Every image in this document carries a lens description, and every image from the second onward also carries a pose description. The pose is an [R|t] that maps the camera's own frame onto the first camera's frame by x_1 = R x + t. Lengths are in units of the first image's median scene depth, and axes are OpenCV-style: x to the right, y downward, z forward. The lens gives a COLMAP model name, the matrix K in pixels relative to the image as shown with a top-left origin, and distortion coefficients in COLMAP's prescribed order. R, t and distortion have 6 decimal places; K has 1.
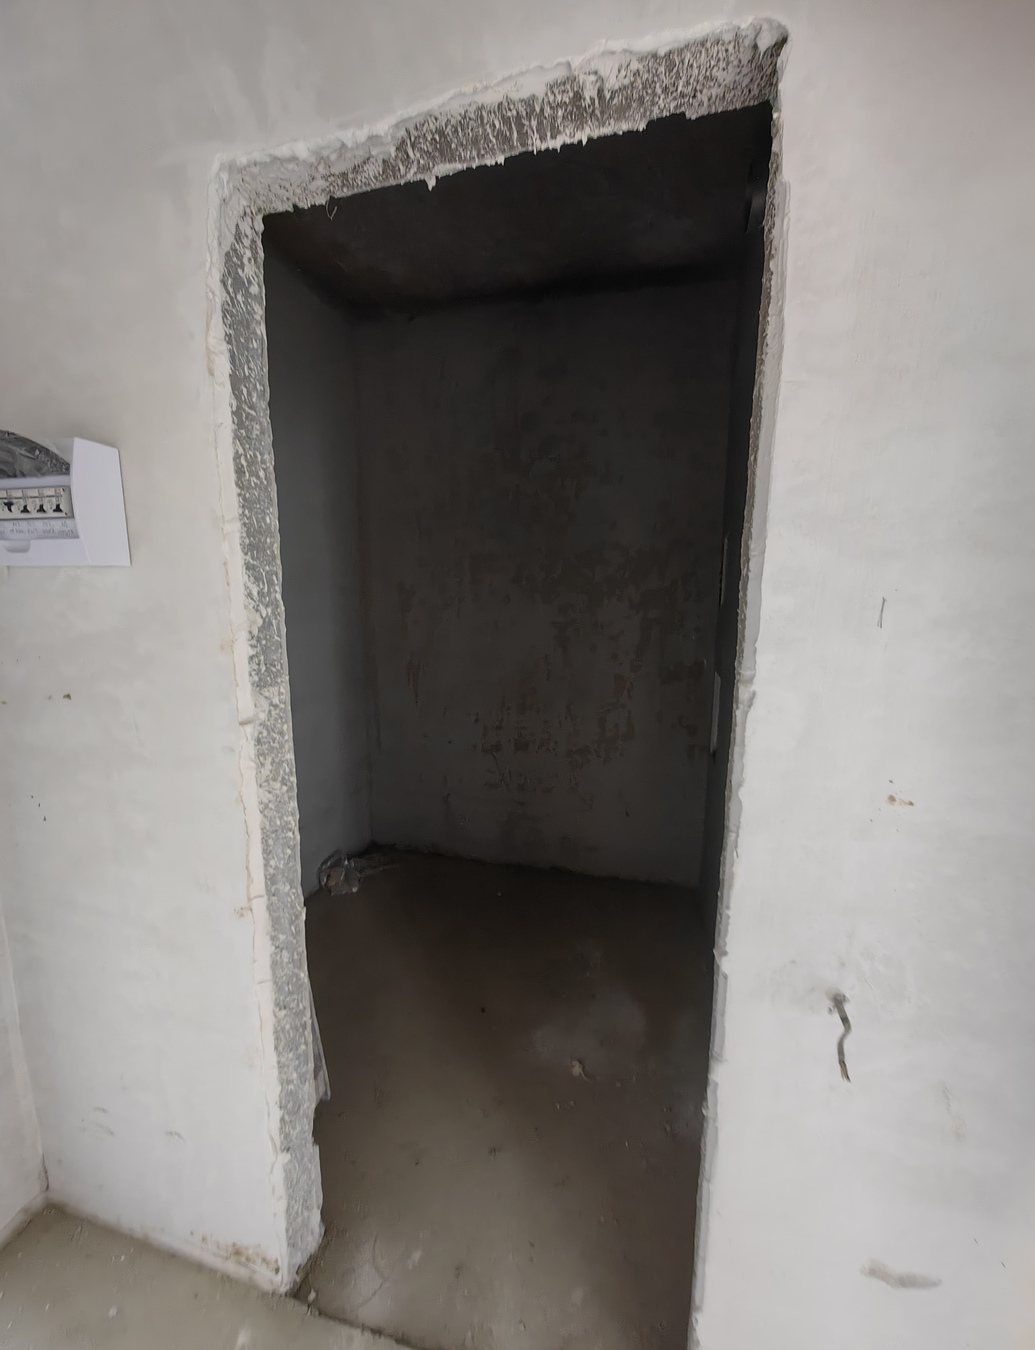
lens RADIAL K [[534.2, 0, 516.3], [0, 534.2, 687.6], [0, 0, 1]] dist [0.011240, -0.003710]
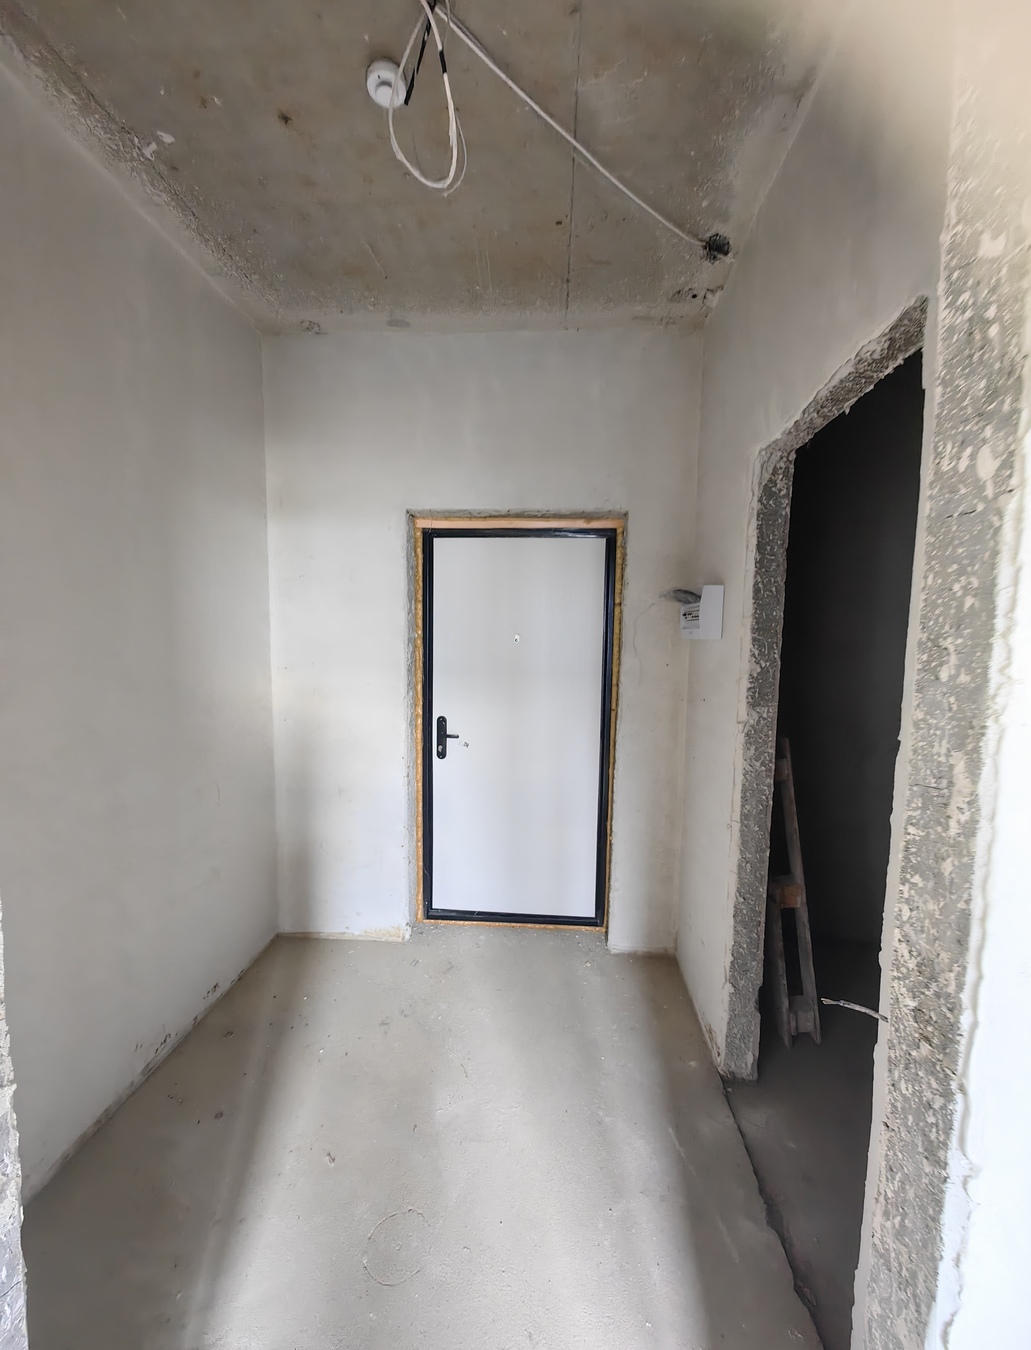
lens RADIAL K [[524.0, 0, 509.1], [0, 524.0, 680.2], [0, 0, 1]] dist [0.007143, -0.003919]
pose [[0.179968, 0.079375, -0.980465, 1.086169], [-0.172762, 0.983797, 0.047934, -0.026931], [0.968383, 0.160760, 0.190765, -0.143299]]
